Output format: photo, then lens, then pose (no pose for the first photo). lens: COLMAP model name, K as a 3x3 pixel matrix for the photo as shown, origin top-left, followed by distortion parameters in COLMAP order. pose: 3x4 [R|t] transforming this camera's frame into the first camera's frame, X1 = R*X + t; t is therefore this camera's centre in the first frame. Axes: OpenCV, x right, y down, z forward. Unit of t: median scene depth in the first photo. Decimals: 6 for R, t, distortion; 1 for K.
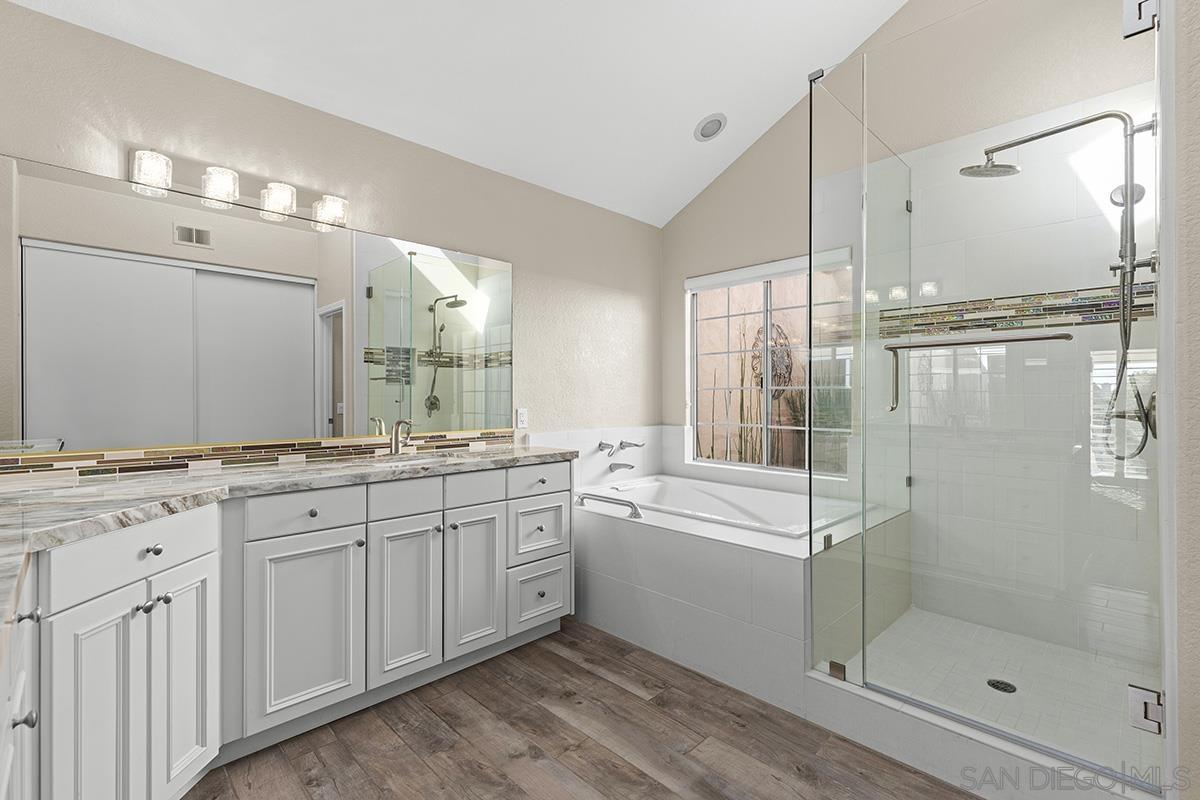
lens RADIAL K [[539.0, 0, 602.6], [0, 539.0, 398.3], [0, 0, 1]] dist [0.013388, -0.002723]
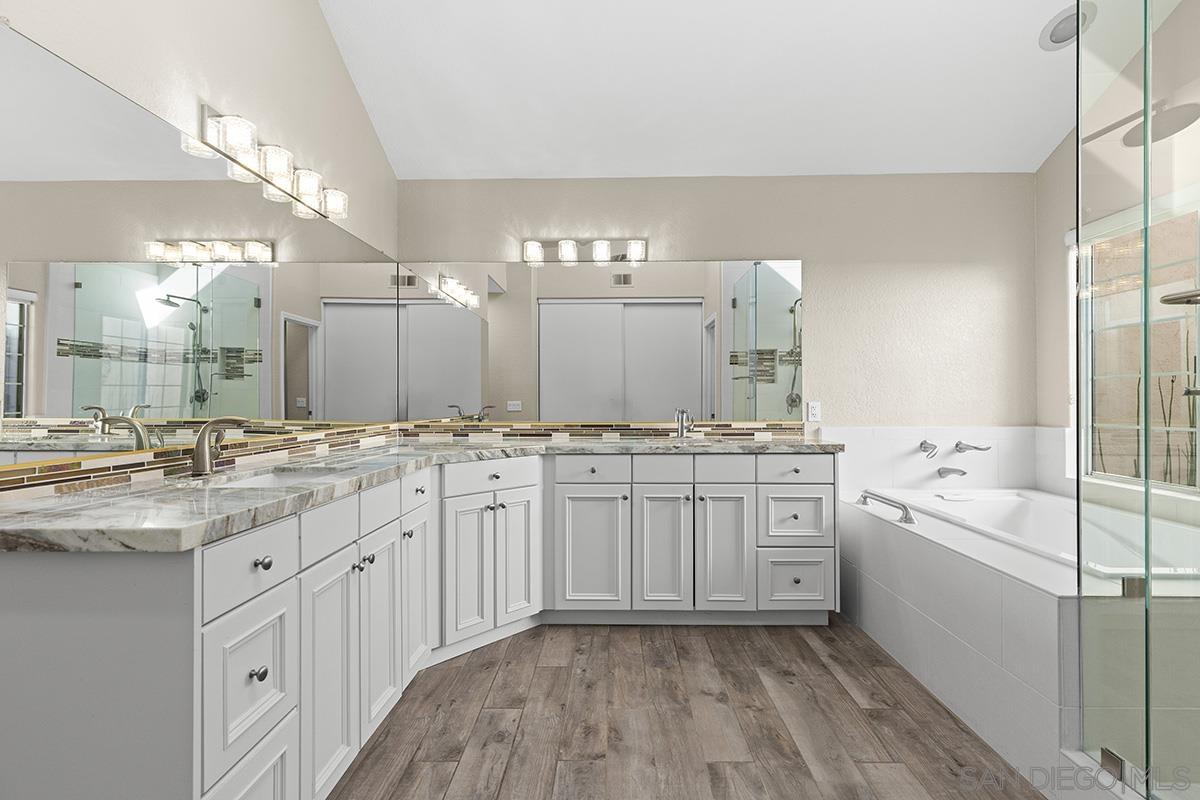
lens RADIAL K [[539.0, 0, 606.9], [0, 539.0, 400.4], [0, 0, 1]] dist [0.013388, -0.002723]
pose [[0.699370, -0.001909, -0.714757, 0.426277], [0.000892, 0.999998, -0.001798, 0.024928], [0.714759, 0.000620, 0.699371, 0.024850]]
